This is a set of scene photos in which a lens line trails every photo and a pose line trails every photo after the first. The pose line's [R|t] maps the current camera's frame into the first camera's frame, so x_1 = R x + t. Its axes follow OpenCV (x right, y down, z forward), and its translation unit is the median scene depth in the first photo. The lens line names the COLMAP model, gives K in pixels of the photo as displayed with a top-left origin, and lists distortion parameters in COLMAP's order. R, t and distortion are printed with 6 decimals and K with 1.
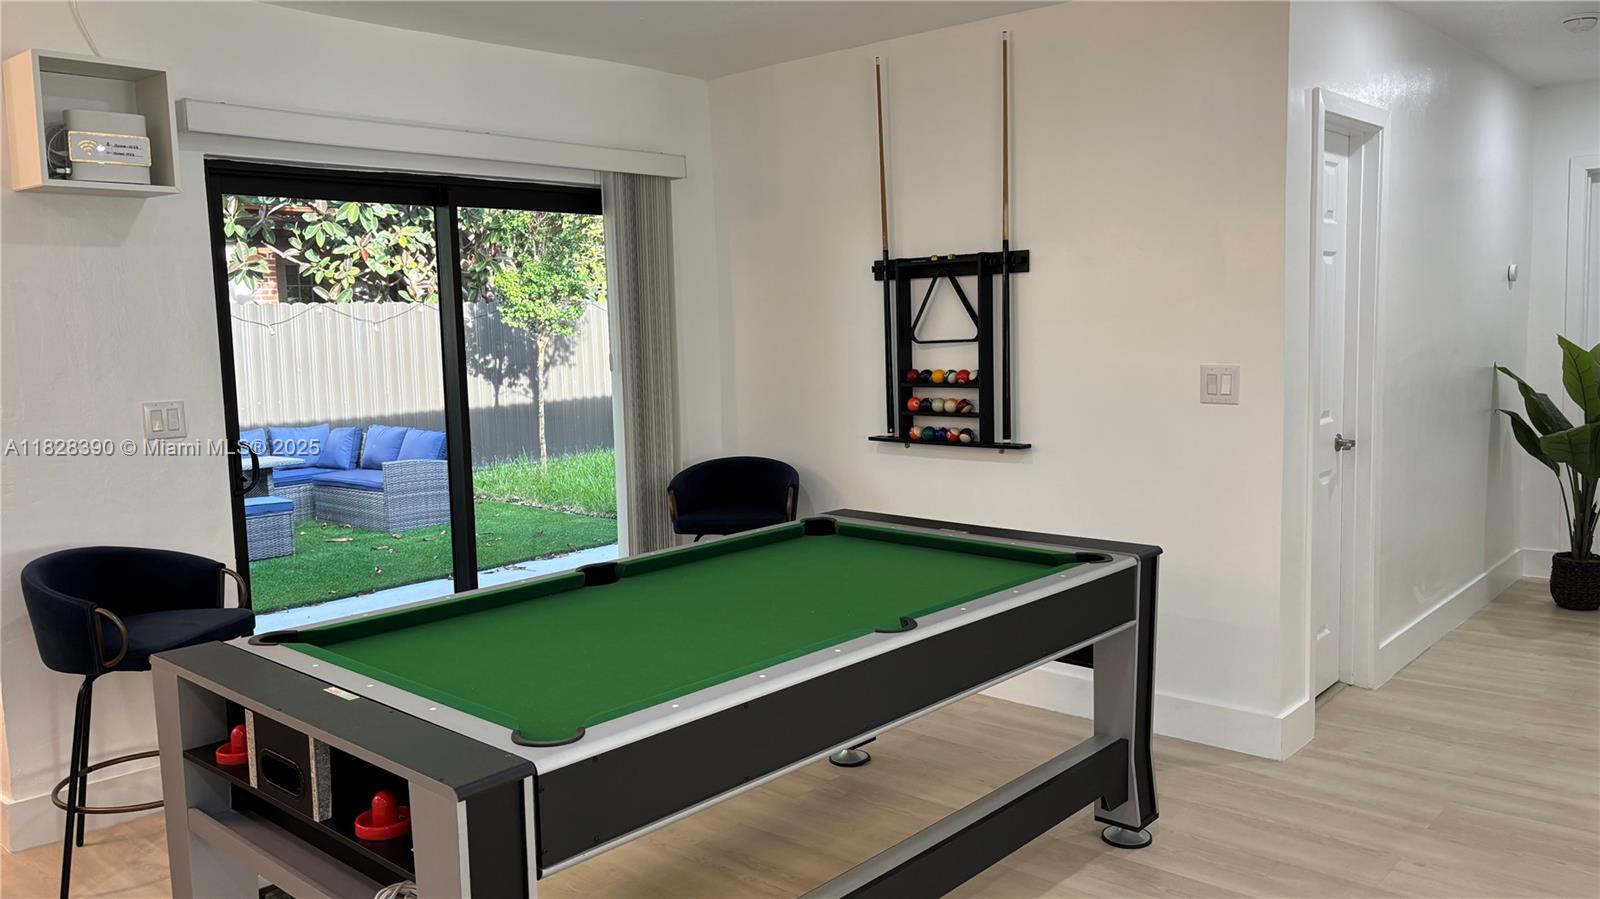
lens RADIAL K [[1200.2, 0, 793.1], [0, 1200.2, 438.1], [0, 0, 1]] dist [0.099825, -0.144006]
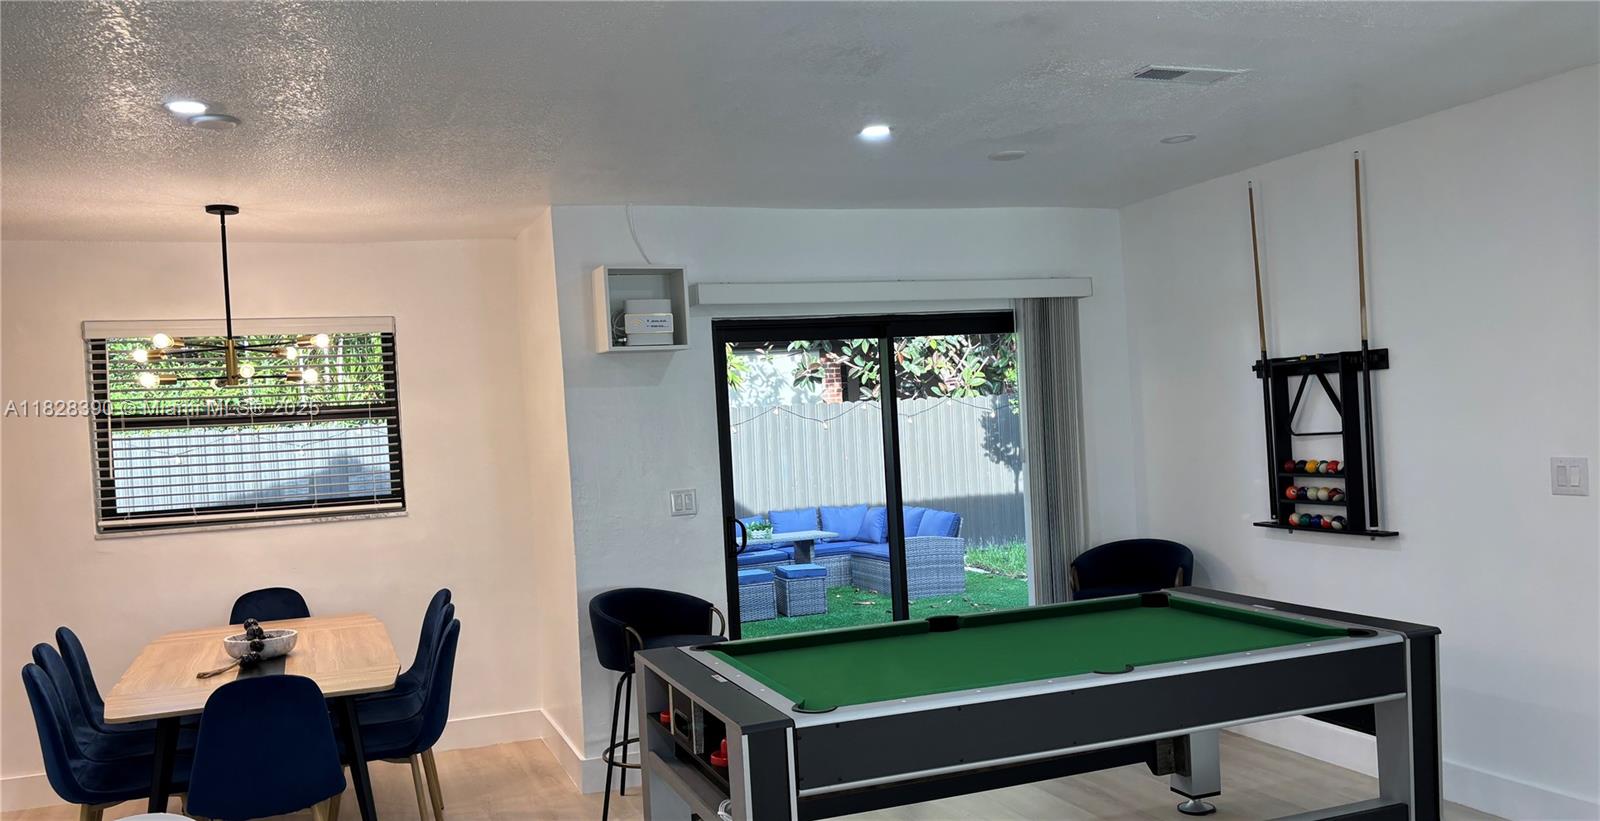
lens RADIAL K [[1223.4, 0, 798.7], [0, 1223.4, 425.4], [0, 0, 1]] dist [0.051003, -0.001394]
pose [[0.891646, -0.021212, -0.452236, 0.214172], [-0.013128, 0.997270, -0.072658, -0.002000], [0.452543, 0.070722, 0.888934, -0.190194]]
